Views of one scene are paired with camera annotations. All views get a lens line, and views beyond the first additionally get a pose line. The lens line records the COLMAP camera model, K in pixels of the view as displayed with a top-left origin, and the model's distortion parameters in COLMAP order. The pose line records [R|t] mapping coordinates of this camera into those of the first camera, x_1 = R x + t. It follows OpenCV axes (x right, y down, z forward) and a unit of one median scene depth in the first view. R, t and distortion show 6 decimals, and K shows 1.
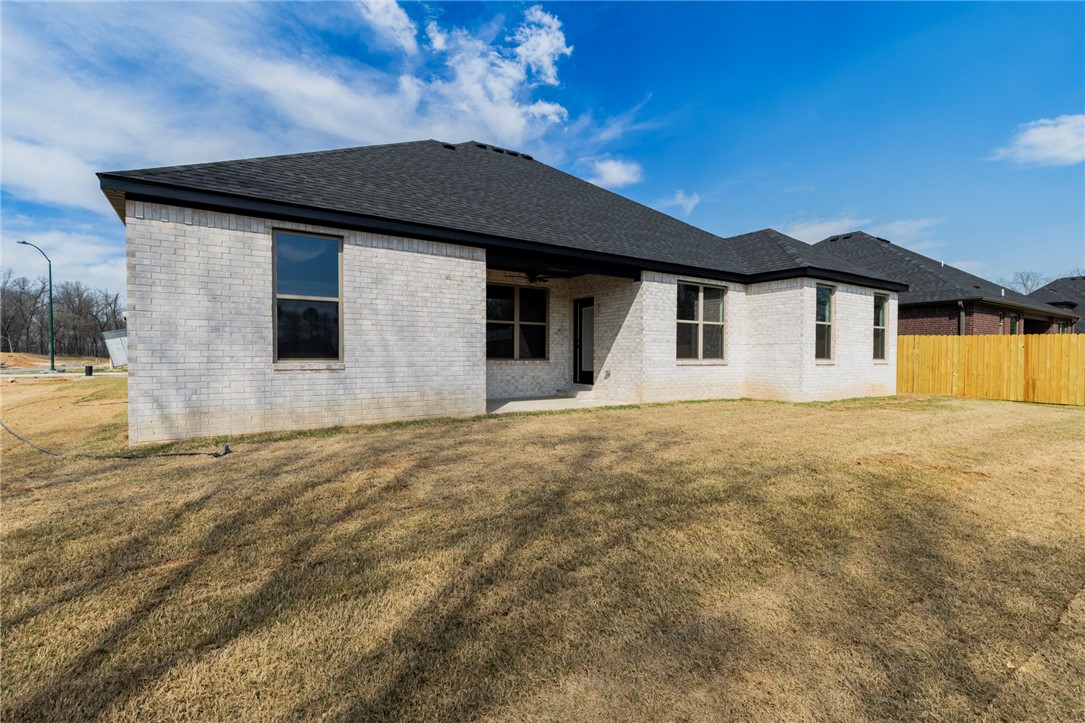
lens RADIAL K [[495.0, 0, 540.4], [0, 495.0, 358.4], [0, 0, 1]] dist [0.008338, -0.000058]
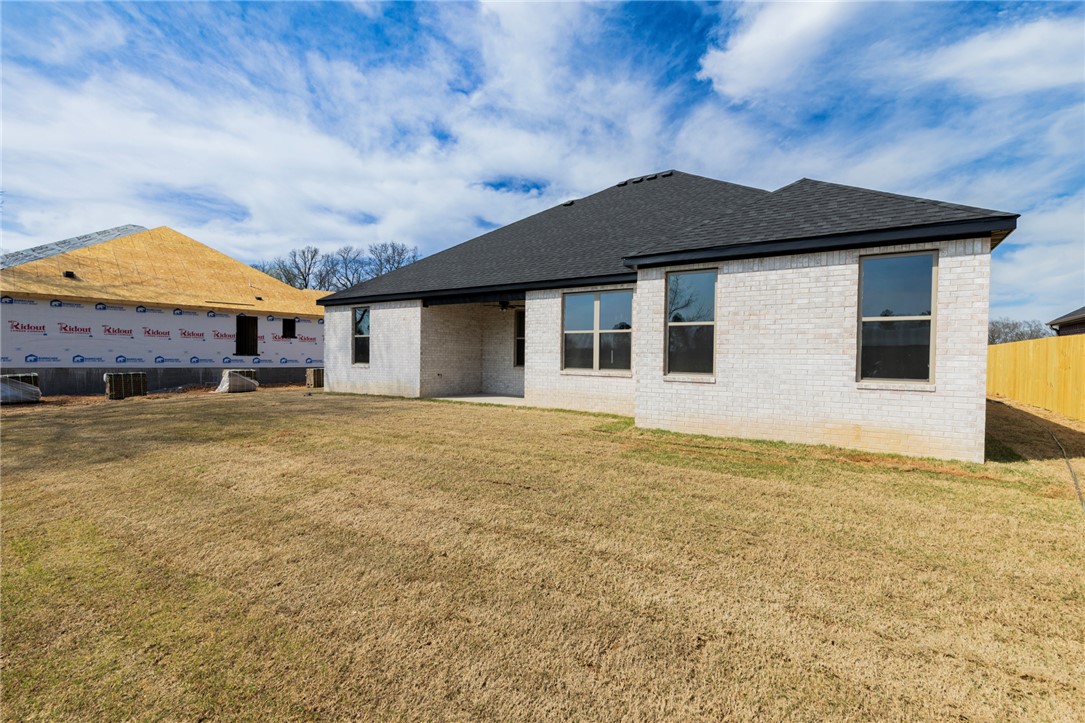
lens RADIAL K [[495.0, 0, 540.8], [0, 495.0, 363.5], [0, 0, 1]] dist [0.008338, -0.000058]
pose [[0.383042, 0.003818, -0.923723, 1.179996], [-0.029148, 0.999543, -0.007955, -0.000155], [0.923271, 0.029972, 0.382978, 0.541924]]
